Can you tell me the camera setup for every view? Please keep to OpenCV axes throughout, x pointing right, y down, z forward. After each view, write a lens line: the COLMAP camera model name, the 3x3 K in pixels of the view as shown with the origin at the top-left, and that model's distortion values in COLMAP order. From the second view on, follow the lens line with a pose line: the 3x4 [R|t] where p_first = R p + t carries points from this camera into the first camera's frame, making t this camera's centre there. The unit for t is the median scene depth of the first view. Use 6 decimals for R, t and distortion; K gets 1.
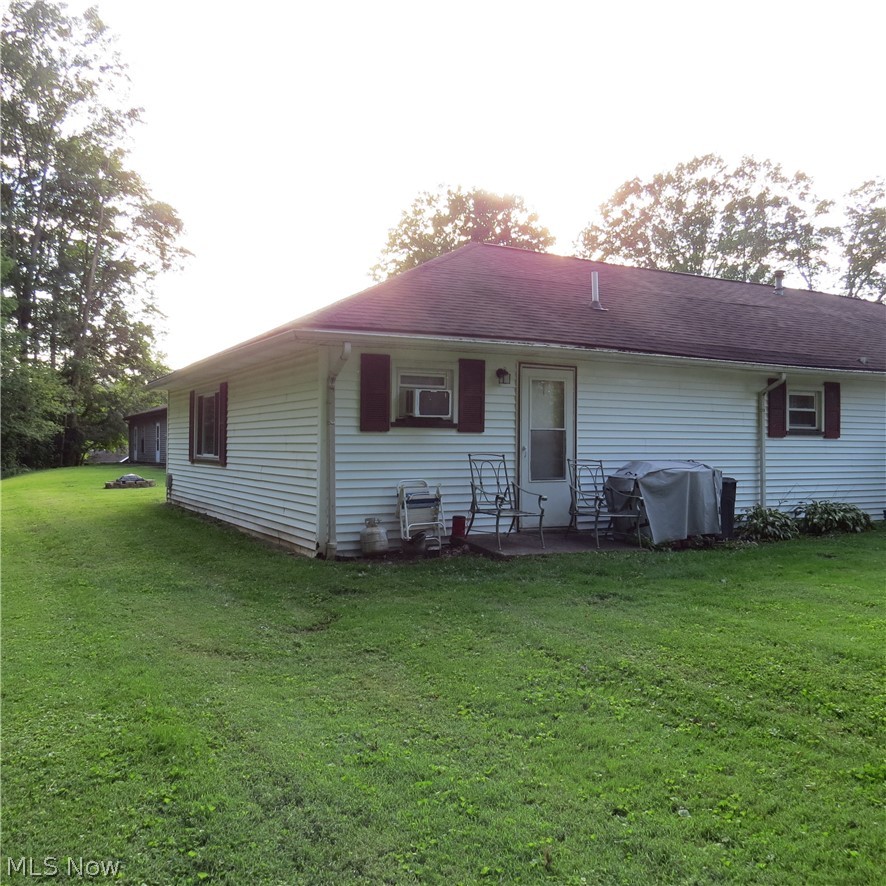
lens RADIAL K [[836.4, 0, 443.0], [0, 836.4, 442.7], [0, 0, 1]] dist [-0.023966, 0.000000]
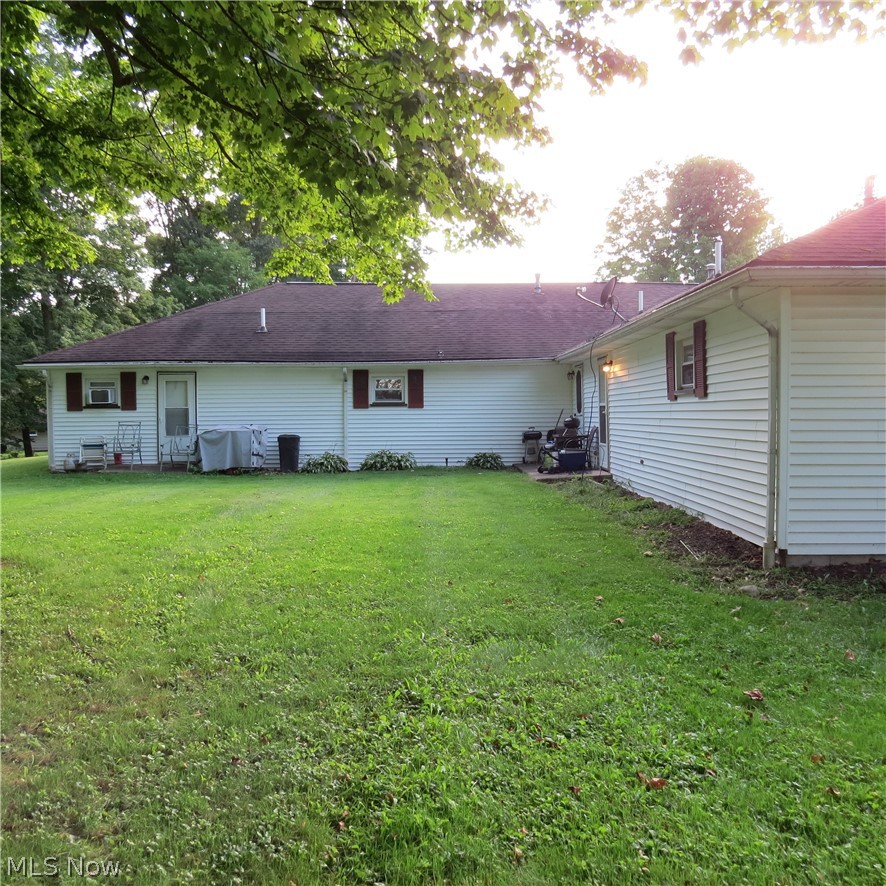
lens RADIAL K [[836.4, 0, 443.0], [0, 836.4, 441.1], [0, 0, 1]] dist [-0.023966, 0.000000]
pose [[0.880744, 0.003156, -0.473582, 1.510034], [0.014937, 0.999295, 0.034439, 0.002743], [0.473357, -0.037406, 0.880076, -0.324920]]
